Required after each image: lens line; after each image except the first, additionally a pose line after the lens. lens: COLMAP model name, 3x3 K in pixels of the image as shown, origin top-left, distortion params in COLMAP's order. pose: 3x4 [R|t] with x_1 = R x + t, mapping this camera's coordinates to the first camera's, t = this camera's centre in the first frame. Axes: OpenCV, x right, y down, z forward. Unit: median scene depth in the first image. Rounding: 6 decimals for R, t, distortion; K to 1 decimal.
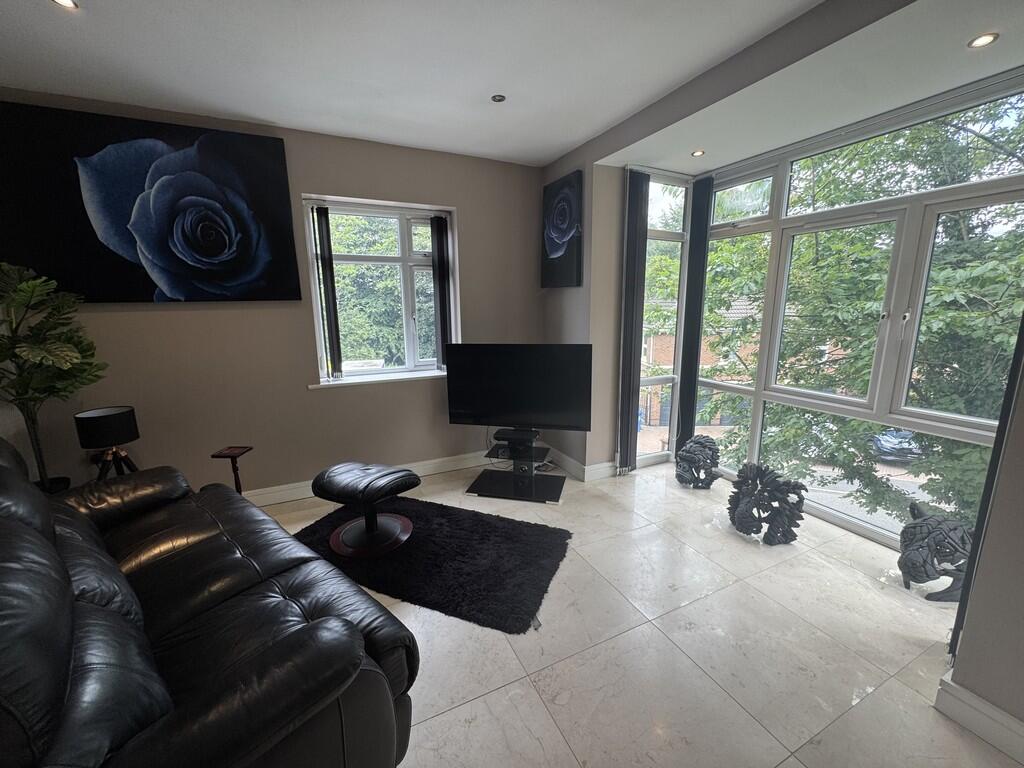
lens RADIAL K [[410.0, 0, 512.0], [0, 410.0, 384.0], [0, 0, 1]] dist [0.000157, 0.000162]
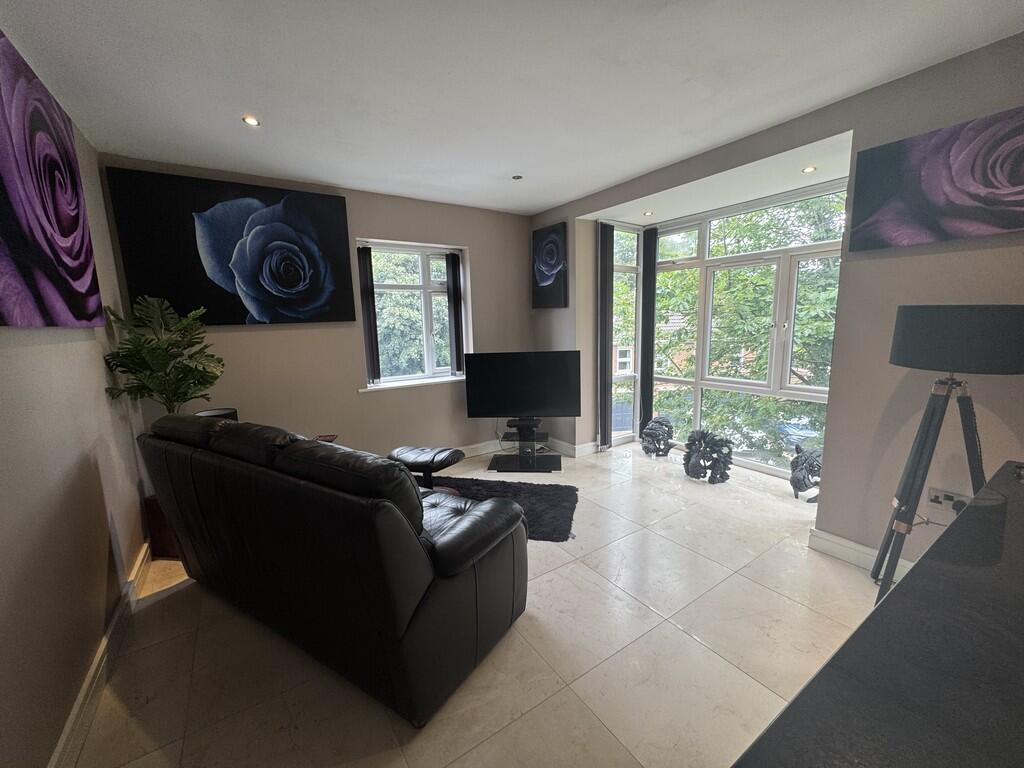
lens RADIAL K [[410.0, 0, 512.0], [0, 410.0, 384.0], [0, 0, 1]] dist [0.000157, 0.000162]
pose [[0.989476, -0.036855, 0.139922, -0.202943], [0.042453, 0.998404, -0.037238, 0.049407], [-0.138326, 0.042786, 0.989462, -0.270534]]
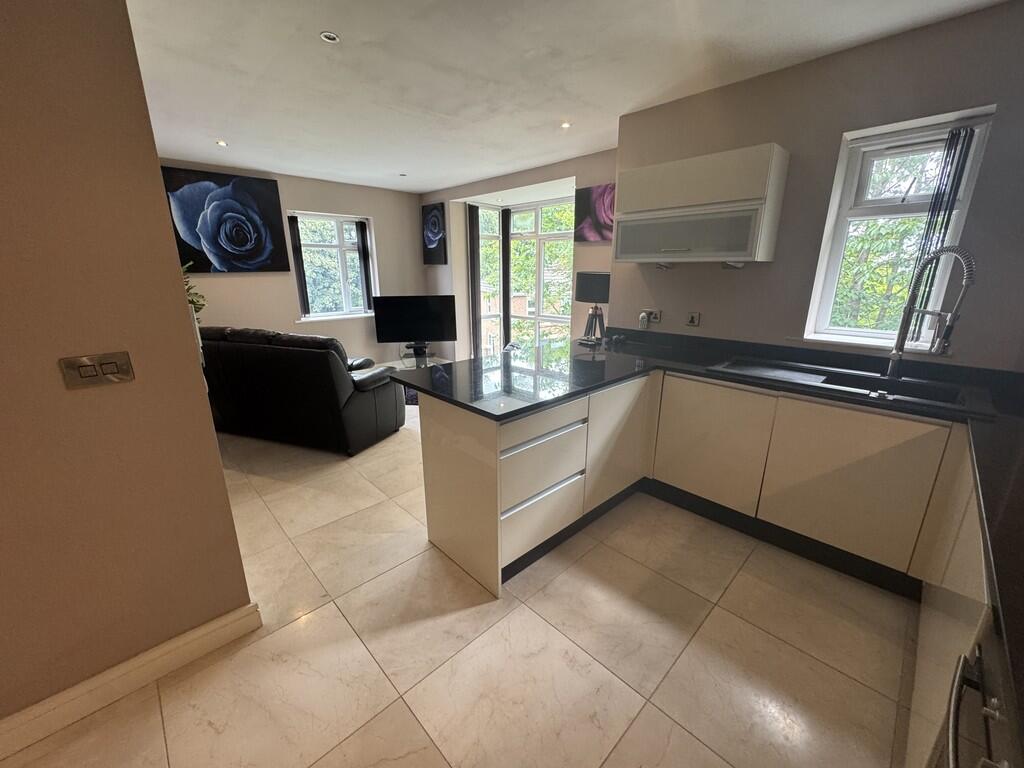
lens RADIAL K [[410.0, 0, 512.0], [0, 410.0, 384.0], [0, 0, 1]] dist [0.000157, 0.000162]
pose [[0.947546, -0.078697, 0.309779, -0.175728], [0.053953, 0.994688, 0.087665, 0.158902], [-0.315033, -0.066353, 0.946758, -0.914664]]
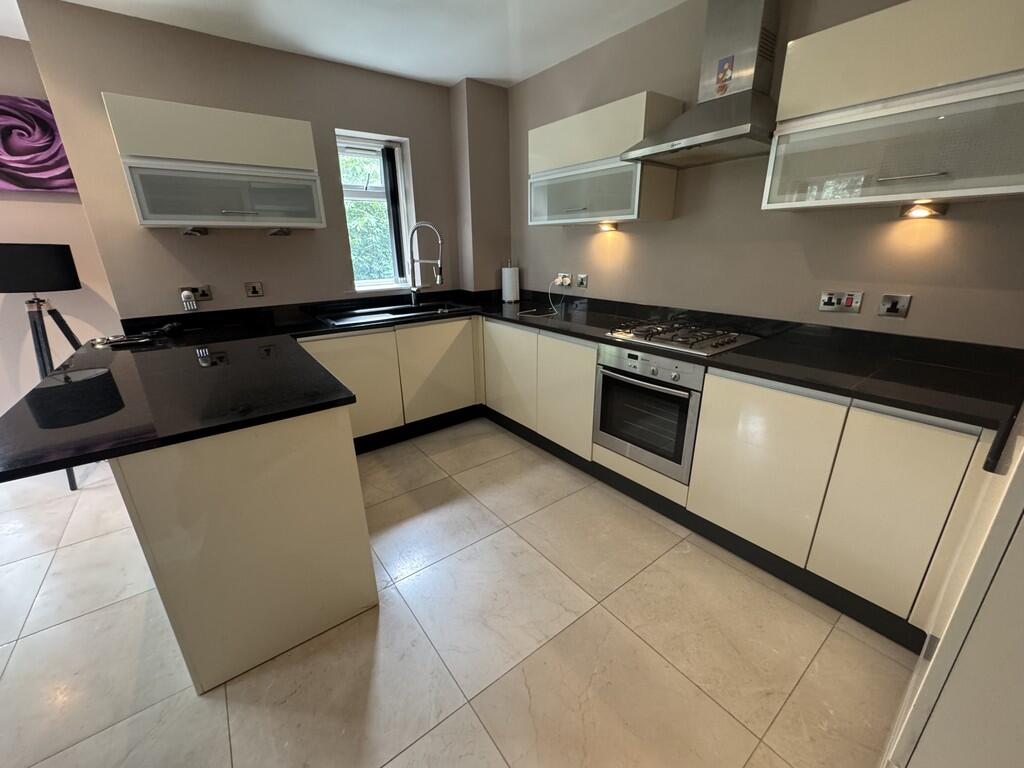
lens RADIAL K [[410.0, 0, 512.0], [0, 410.0, 384.0], [0, 0, 1]] dist [0.000157, 0.000162]
pose [[-0.203106, -0.305985, 0.930119, -0.484777], [0.201119, 0.916628, 0.345464, 0.109764], [-0.958279, 0.257230, -0.124633, -0.525338]]
